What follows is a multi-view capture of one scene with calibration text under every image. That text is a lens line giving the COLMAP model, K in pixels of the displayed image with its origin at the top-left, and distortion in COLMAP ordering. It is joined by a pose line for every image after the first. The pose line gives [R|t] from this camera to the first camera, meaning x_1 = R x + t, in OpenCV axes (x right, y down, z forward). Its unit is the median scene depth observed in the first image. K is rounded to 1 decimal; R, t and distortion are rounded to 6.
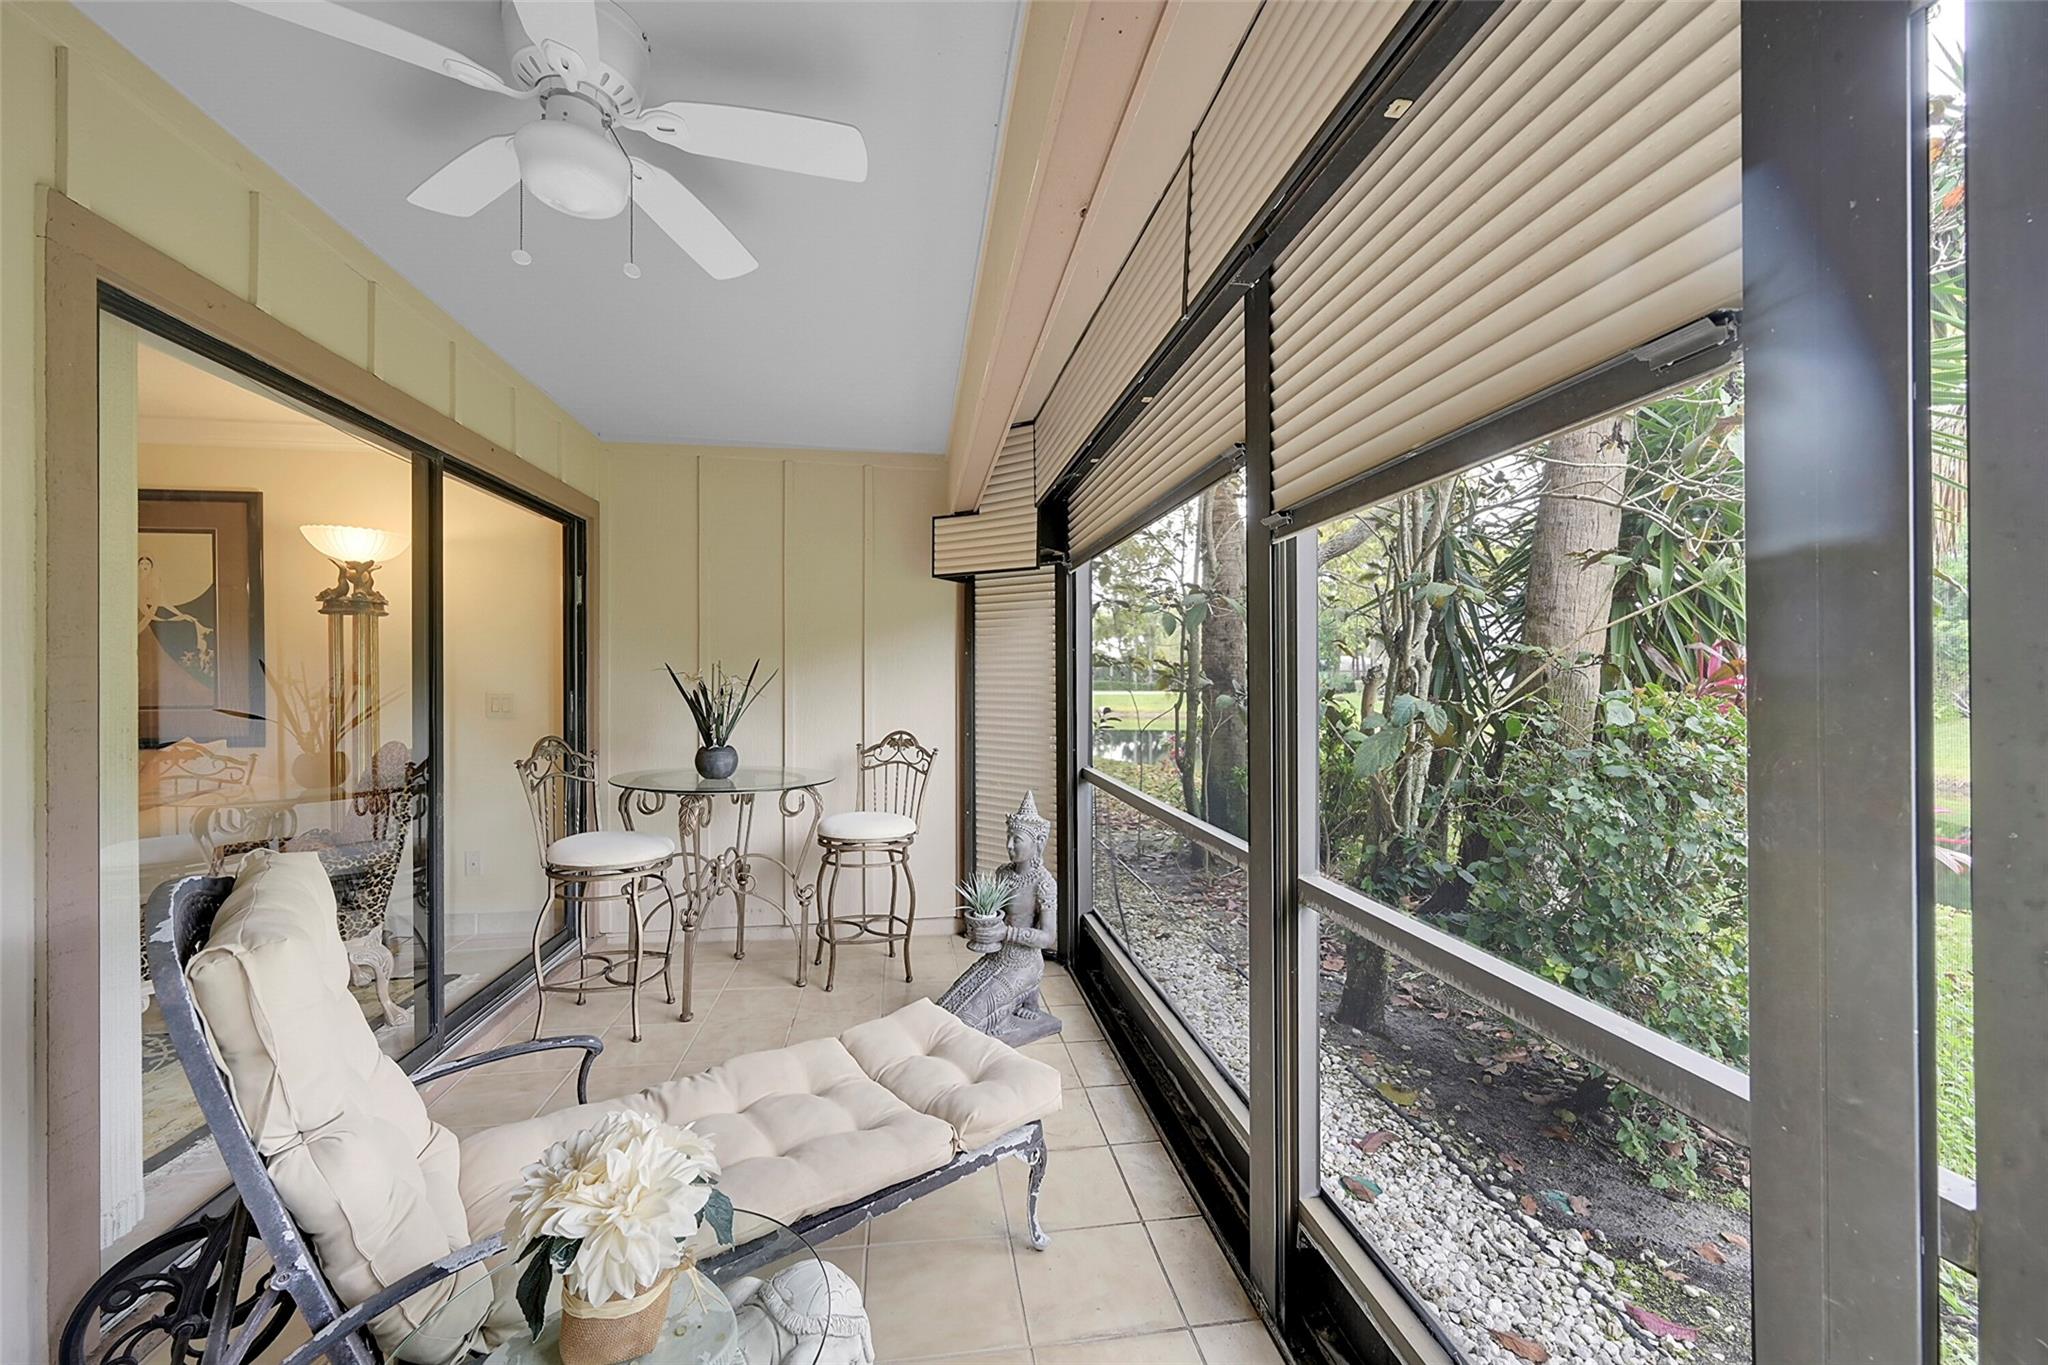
lens RADIAL K [[814.6, 0, 1026.8], [0, 814.6, 674.5], [0, 0, 1]] dist [0.000021, 0.000276]
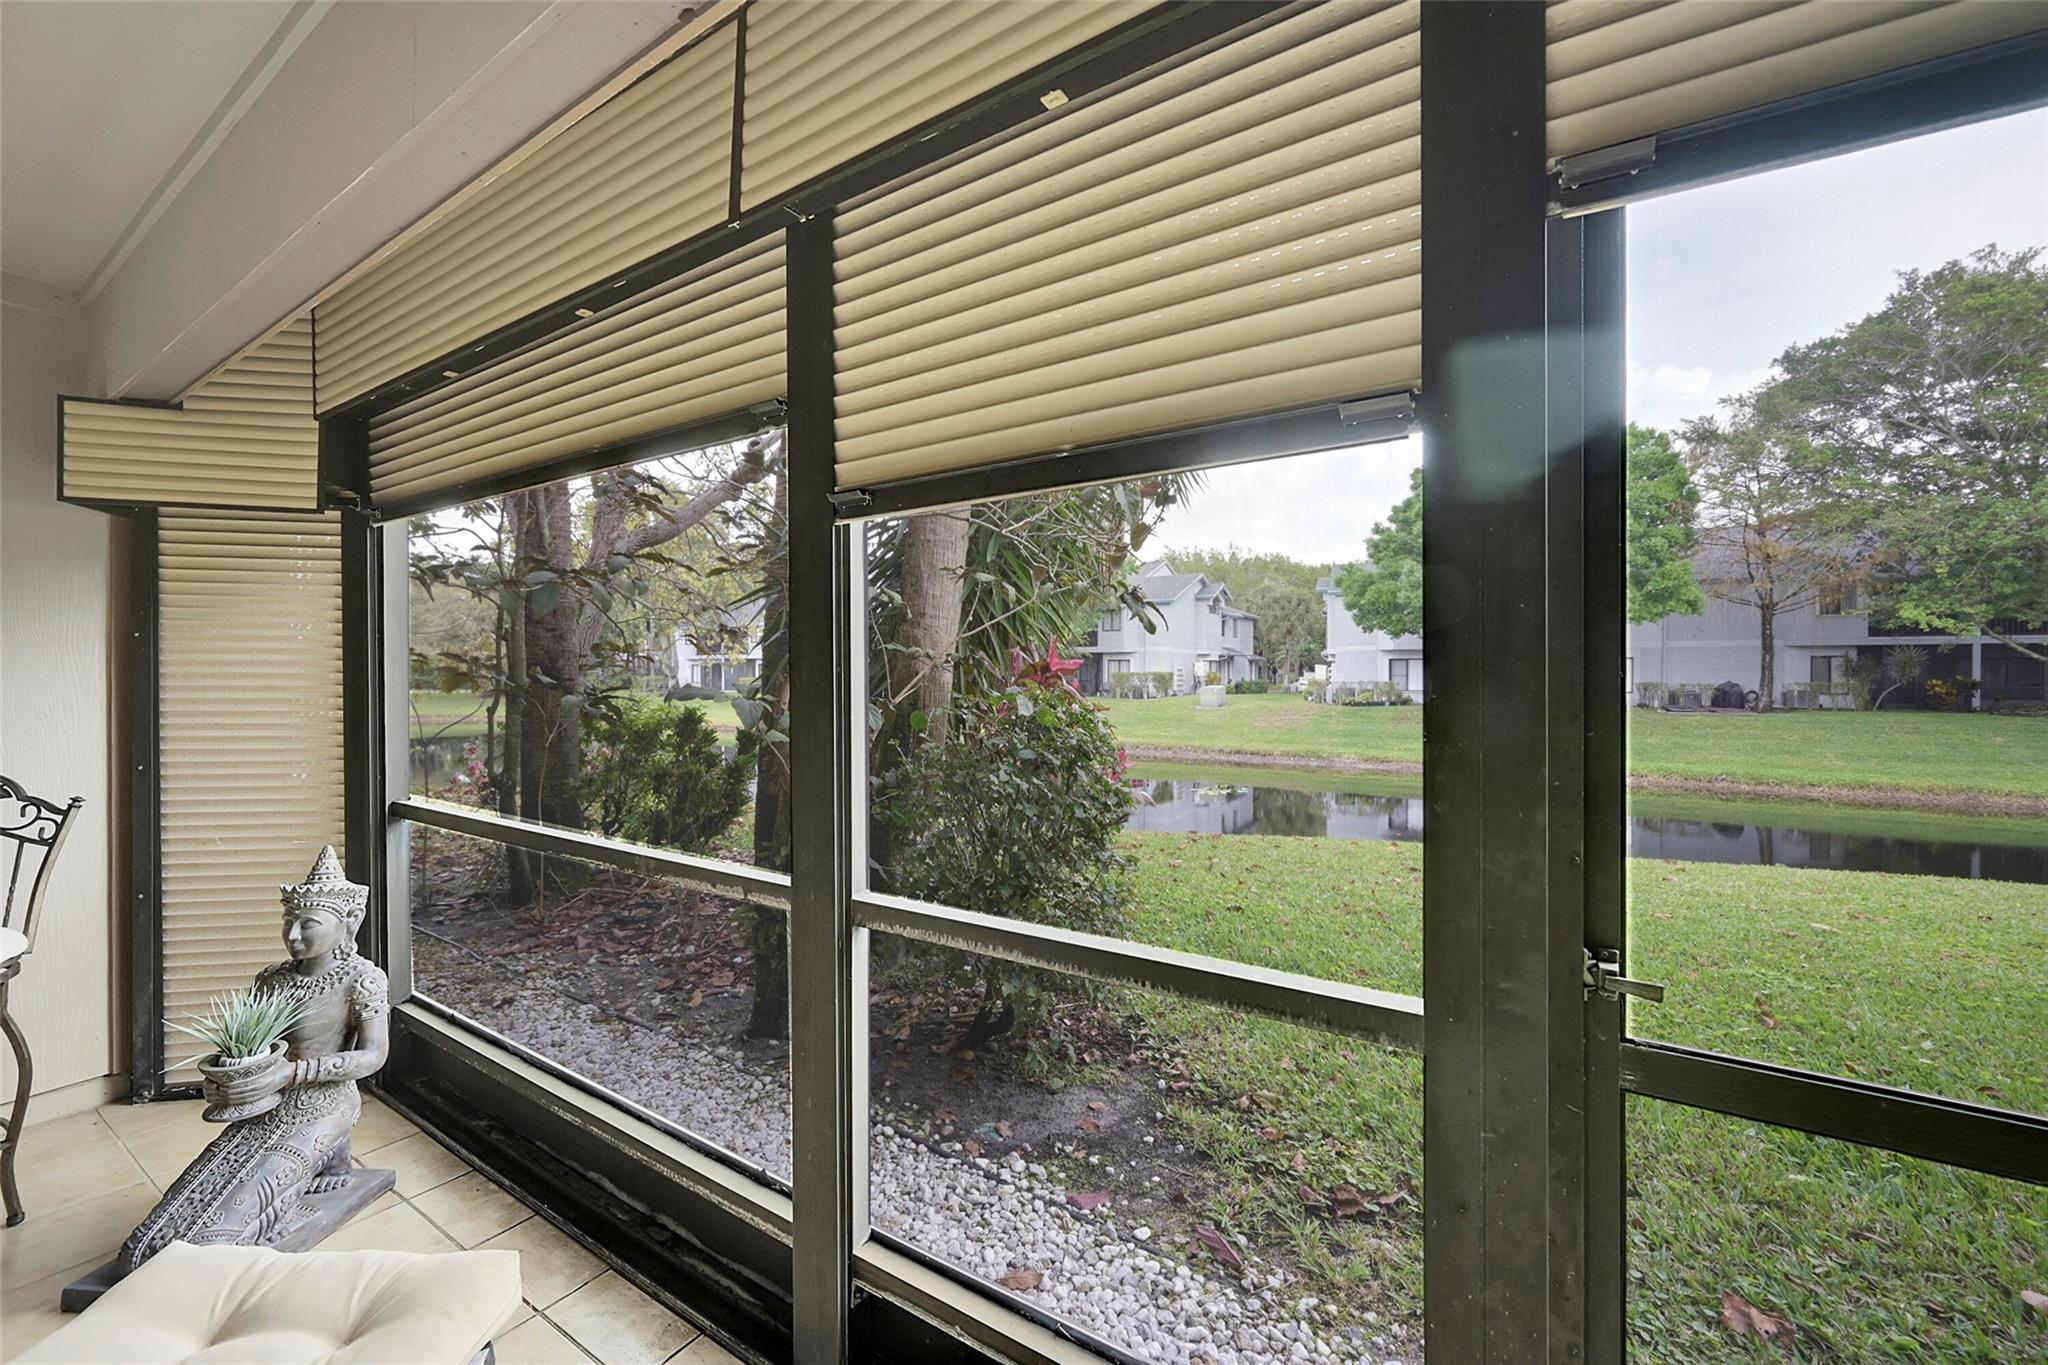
lens RADIAL K [[814.6, 0, 1020.8], [0, 814.6, 676.3], [0, 0, 1]] dist [0.000021, 0.000276]
pose [[0.667503, -0.001297, 0.744606, -0.120068], [-0.004230, 0.999976, 0.005534, -0.001584], [-0.744595, -0.006844, 0.667482, 0.146324]]
